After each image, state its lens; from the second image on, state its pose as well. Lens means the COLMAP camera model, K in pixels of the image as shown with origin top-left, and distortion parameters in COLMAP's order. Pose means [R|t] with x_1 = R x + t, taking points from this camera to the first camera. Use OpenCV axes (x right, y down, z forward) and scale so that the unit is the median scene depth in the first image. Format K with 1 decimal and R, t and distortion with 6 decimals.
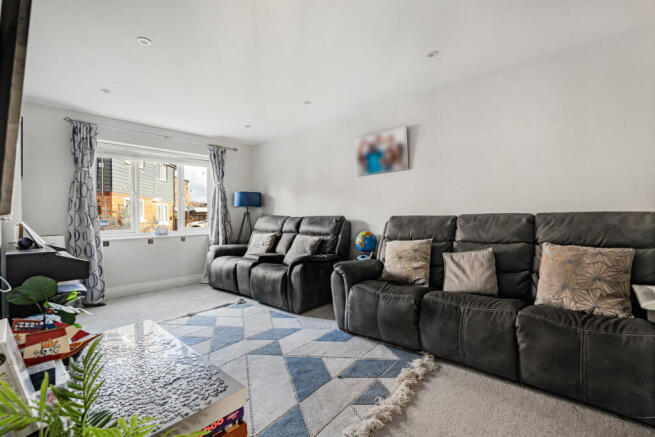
lens RADIAL K [[294.0, 0, 326.6], [0, 294.0, 213.4], [0, 0, 1]] dist [-0.000380, -0.000090]
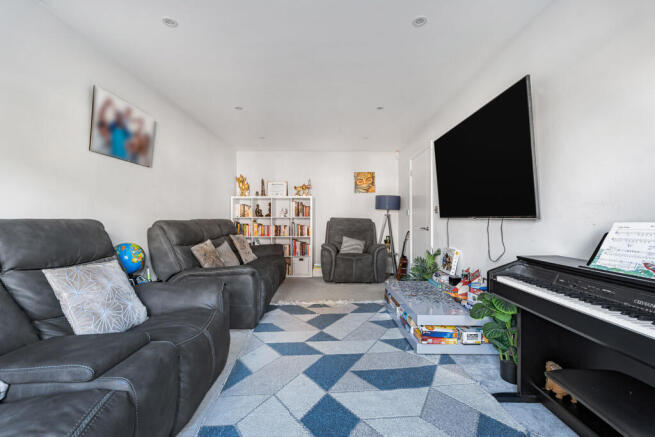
lens RADIAL K [[294.0, 0, 326.6], [0, 294.0, 213.4], [0, 0, 1]] dist [-0.000380, -0.000090]
pose [[-0.655473, 0.017622, 0.755013, -0.794116], [0.003198, 0.999784, -0.020559, 0.009597], [-0.755212, -0.011061, -0.655387, 1.295698]]
